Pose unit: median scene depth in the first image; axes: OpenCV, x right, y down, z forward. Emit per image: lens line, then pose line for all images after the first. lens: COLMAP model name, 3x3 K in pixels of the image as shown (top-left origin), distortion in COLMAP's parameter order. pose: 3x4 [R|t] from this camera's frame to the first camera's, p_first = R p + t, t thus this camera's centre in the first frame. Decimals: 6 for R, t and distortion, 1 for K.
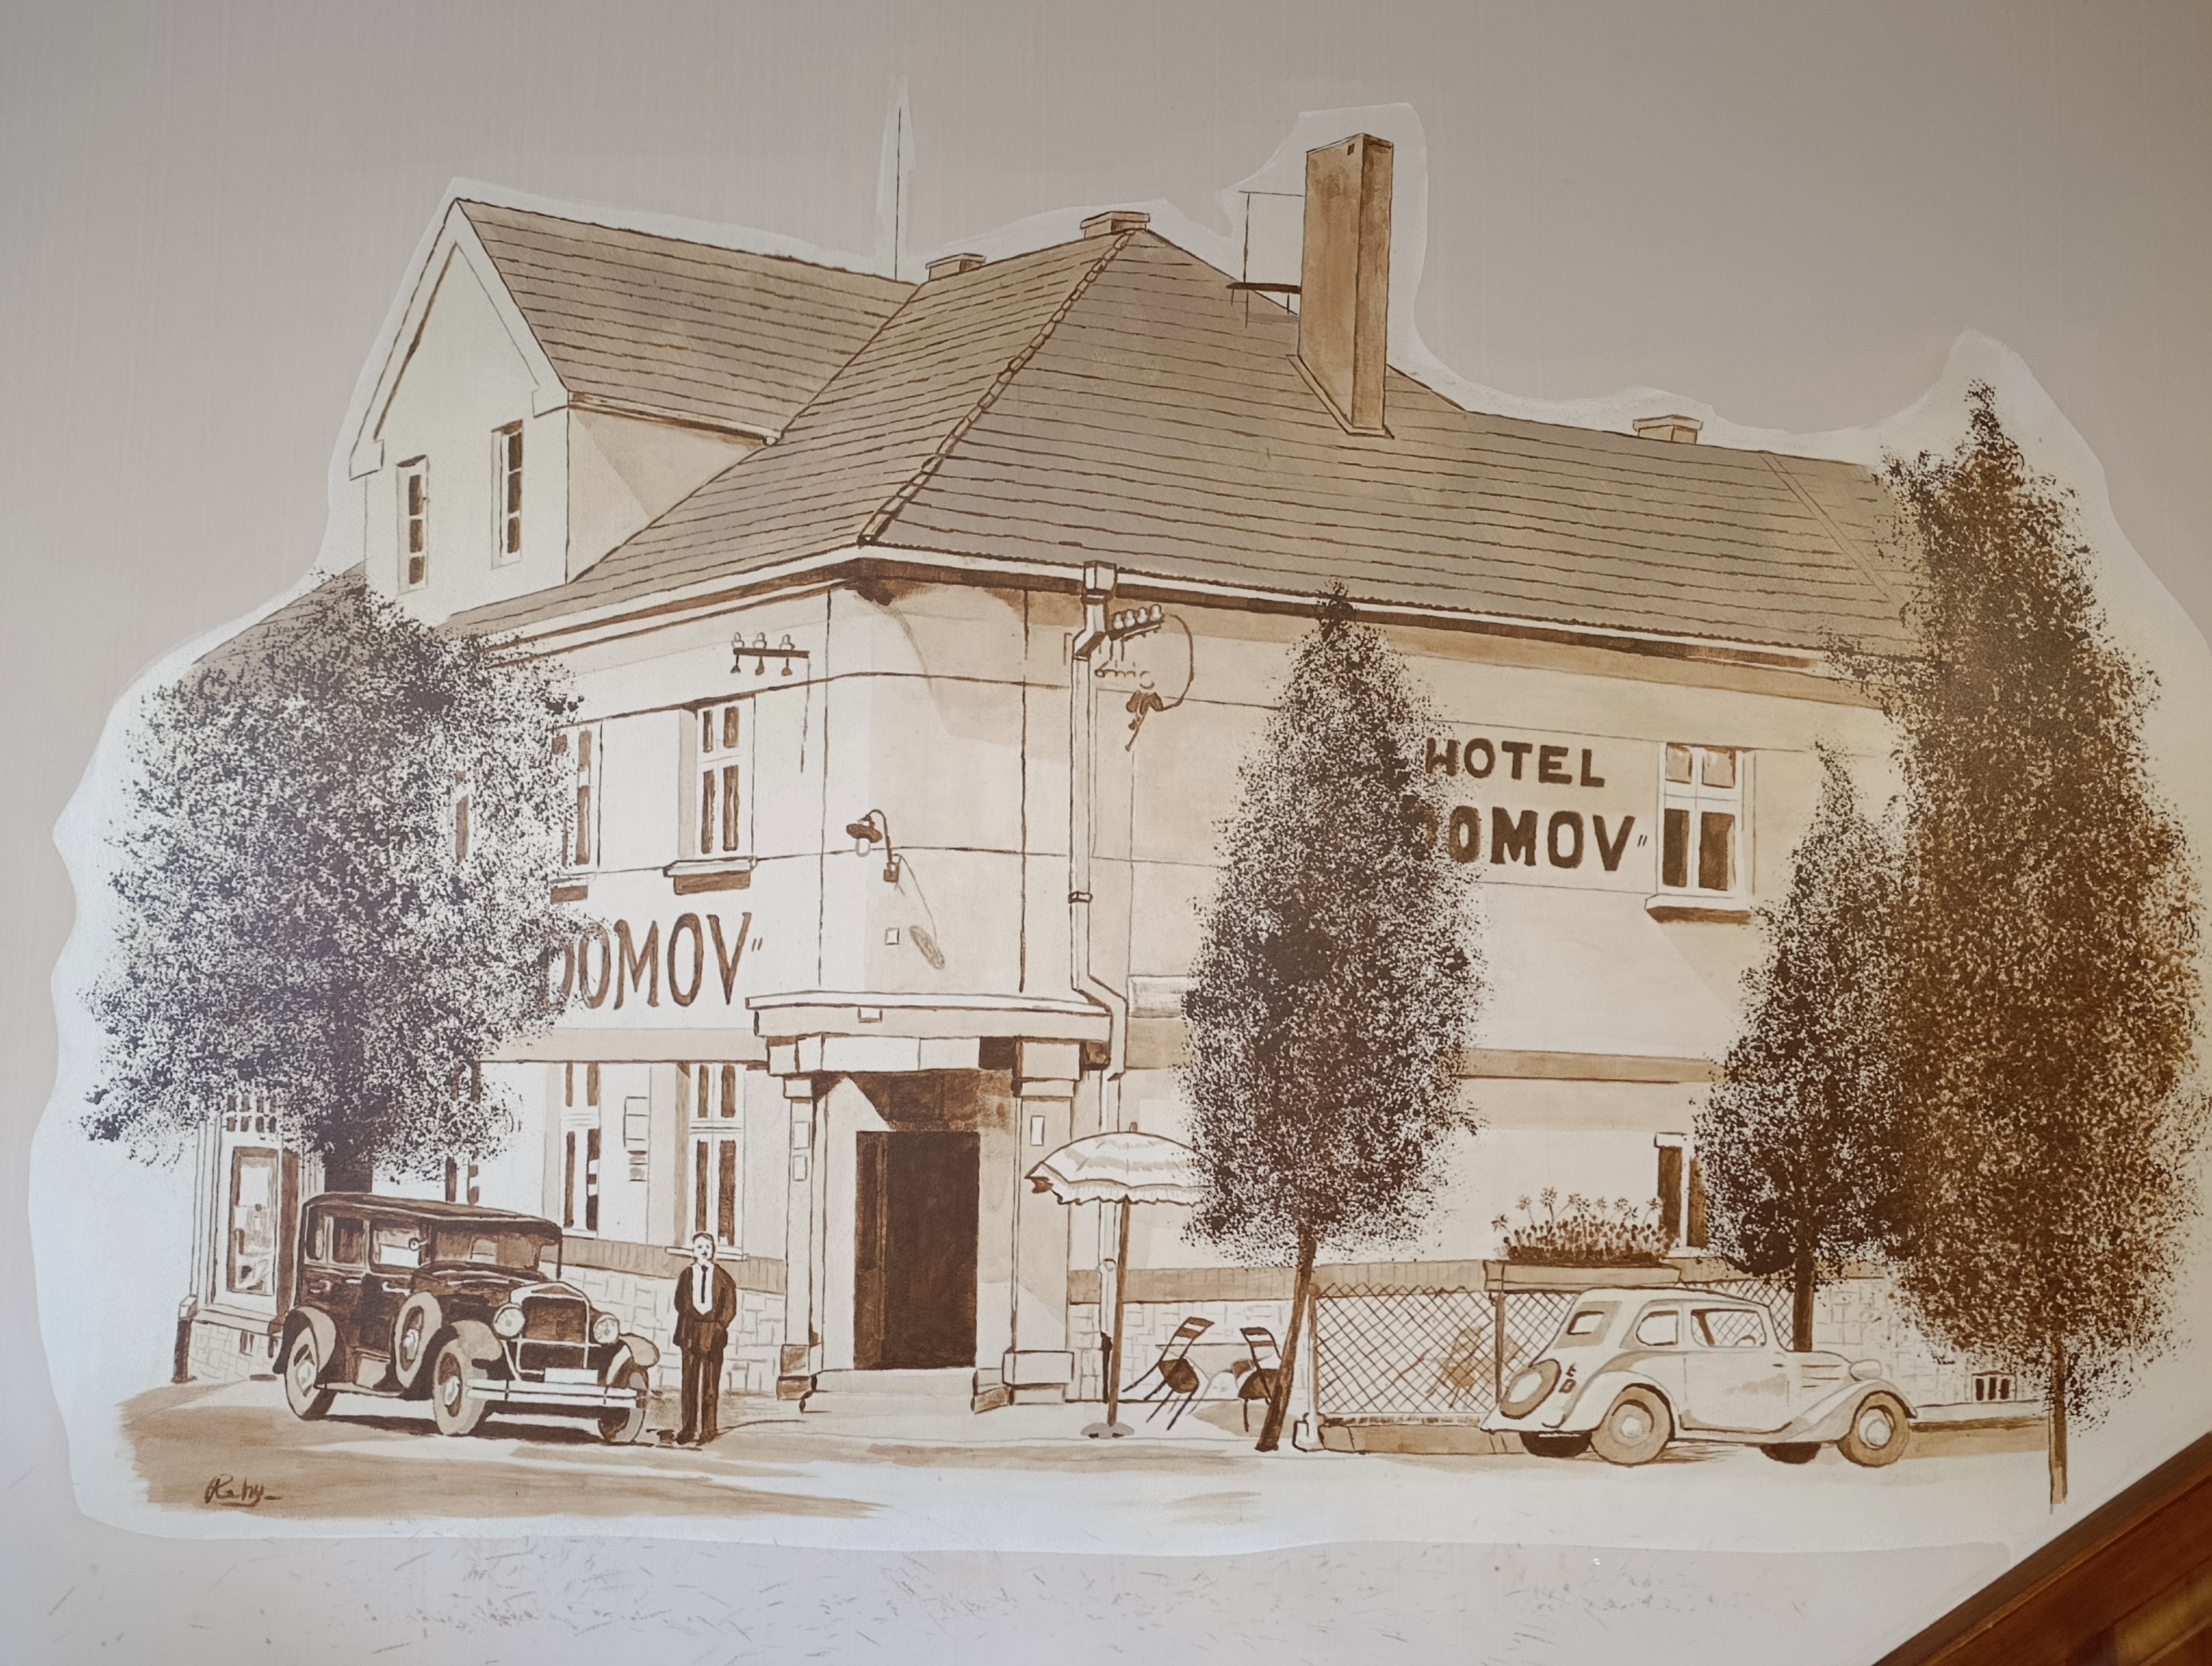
lens RADIAL K [[1497.0, 0, 1108.3], [0, 1497.0, 832.0], [0, 0, 1]] dist [0.035309, -0.044994]
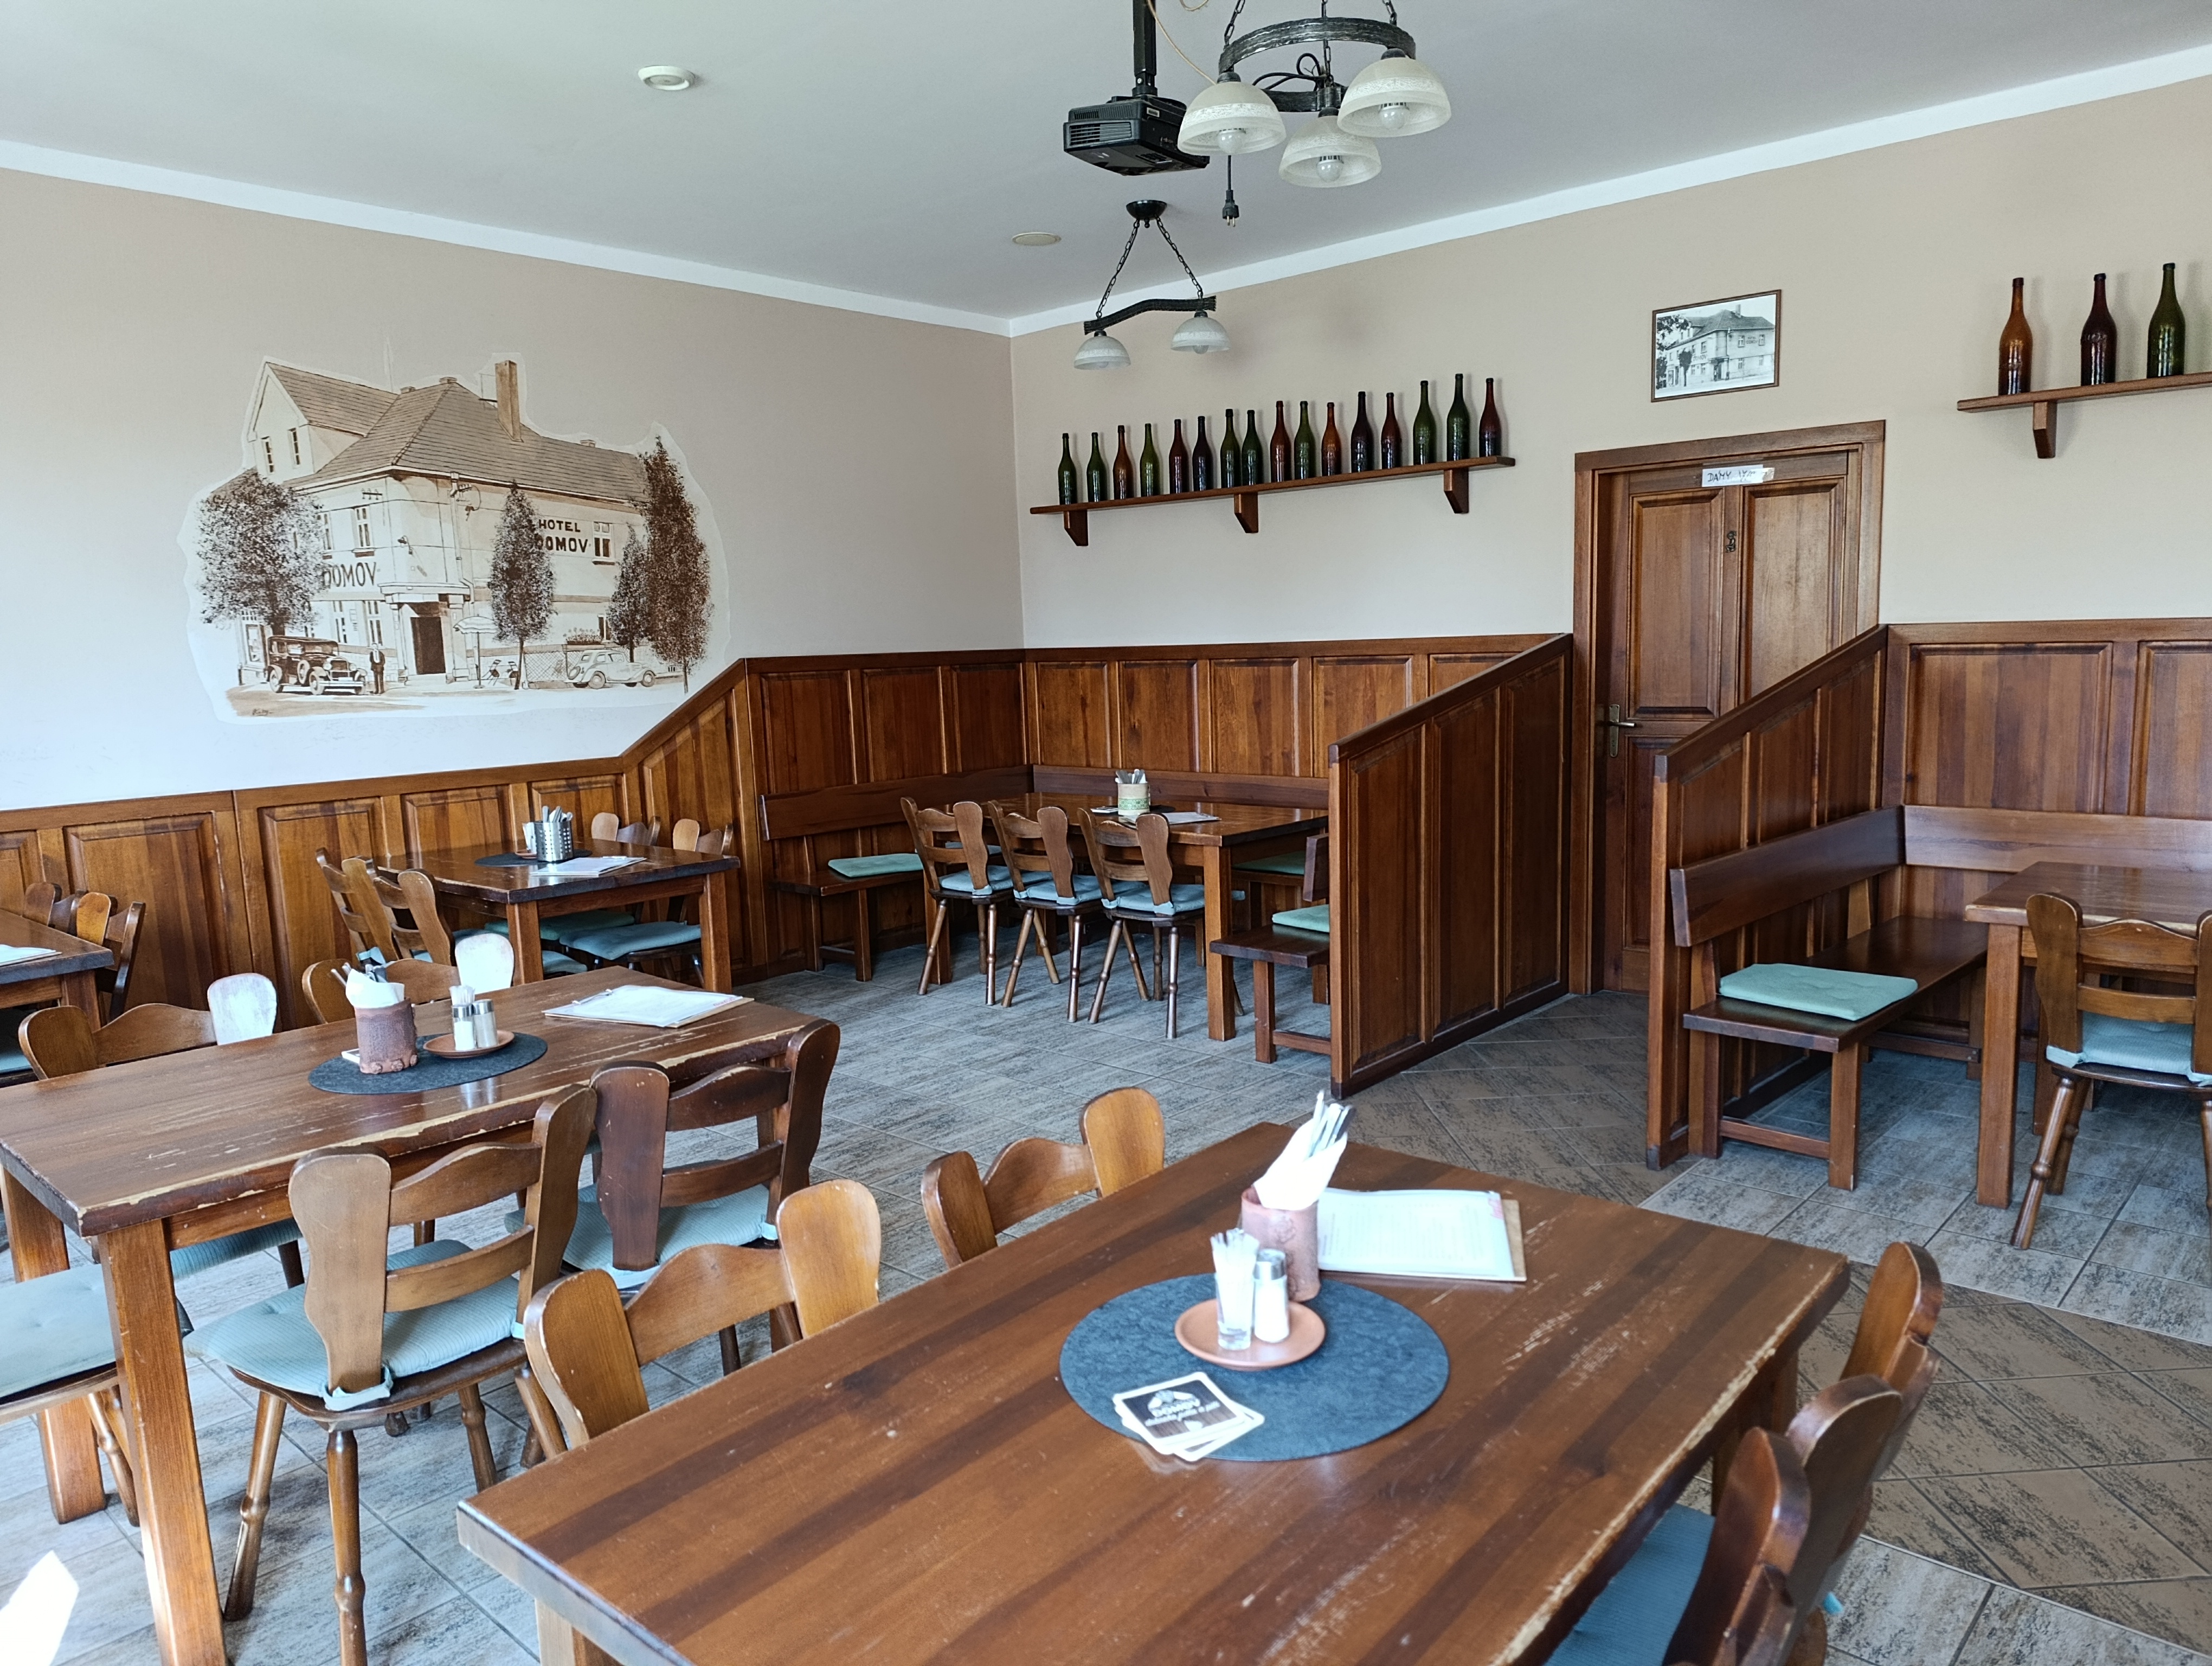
lens RADIAL K [[1497.0, 0, 1110.2], [0, 1497.0, 840.9], [0, 0, 1]] dist [0.035309, -0.044994]
pose [[0.713657, -0.130539, 0.688224, -1.658084], [-0.007919, 0.980917, 0.194267, -0.011691], [-0.700450, -0.144090, 0.699005, -3.175809]]
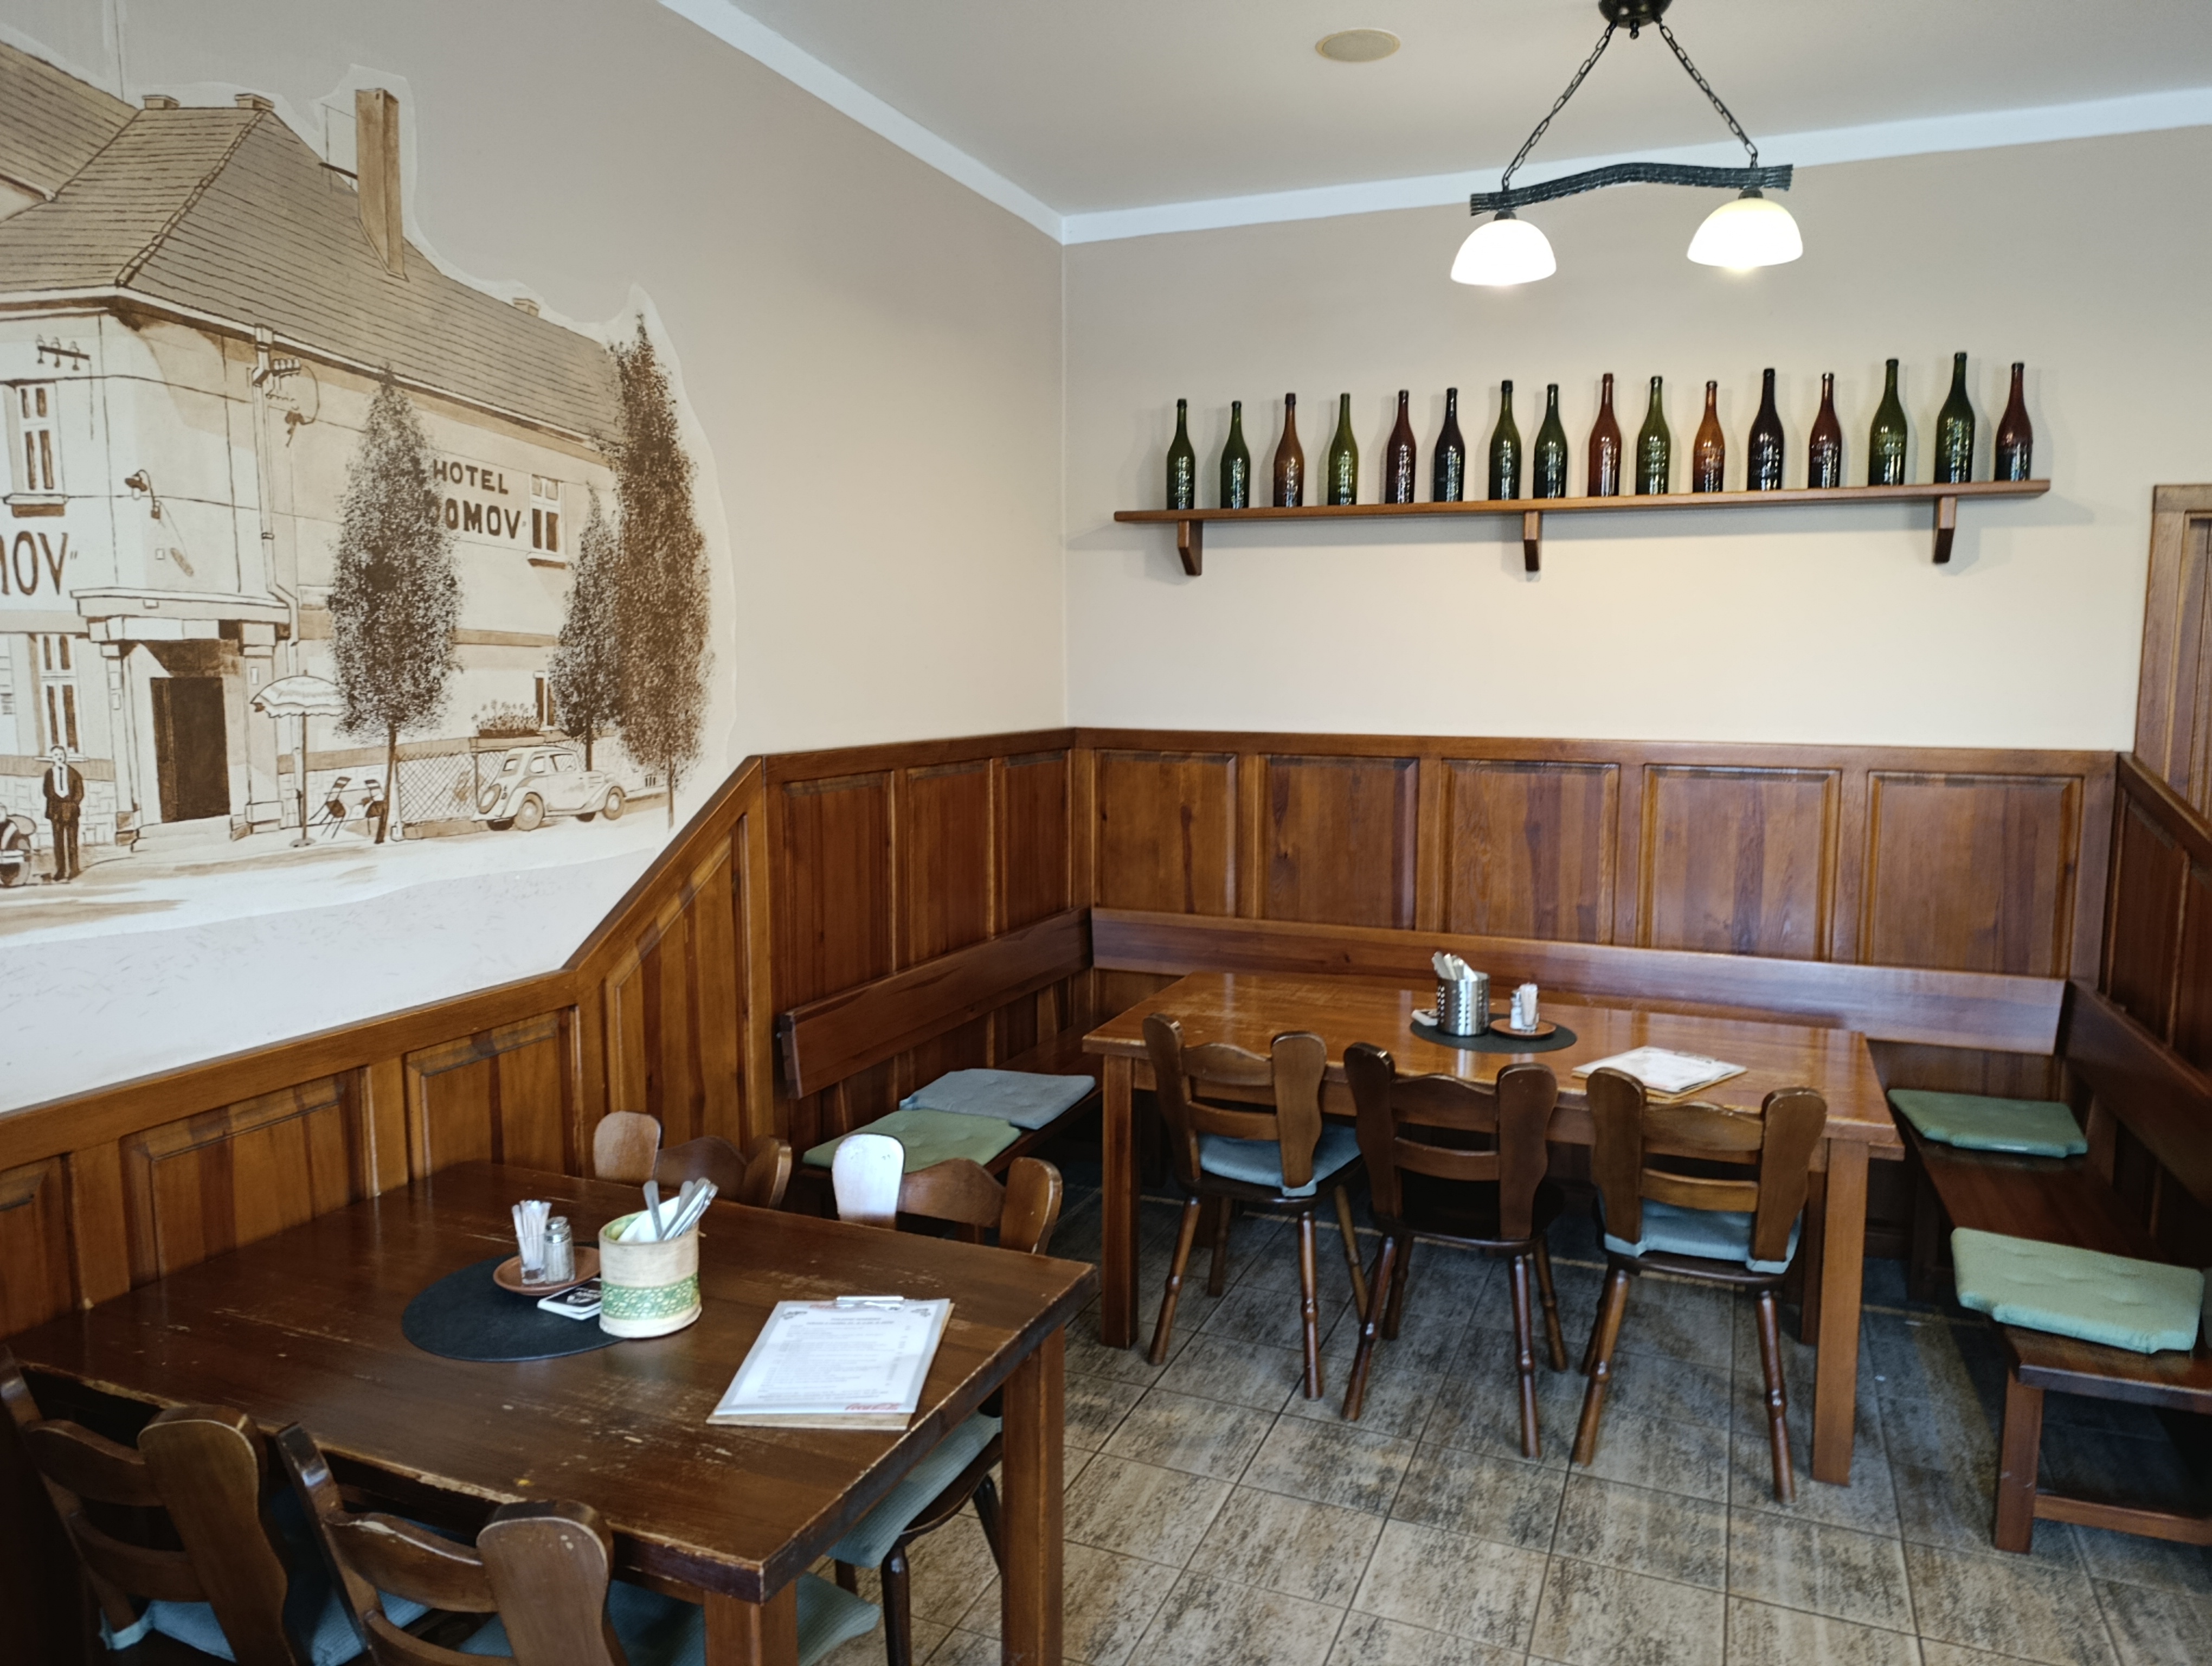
lens RADIAL K [[1497.0, 0, 1115.3], [0, 1497.0, 817.9], [0, 0, 1]] dist [0.035309, -0.044994]
pose [[0.434947, -0.107360, 0.894033, -1.136989], [-0.063443, 0.986746, 0.149358, 0.043016], [-0.898218, -0.121683, 0.422370, -0.588429]]
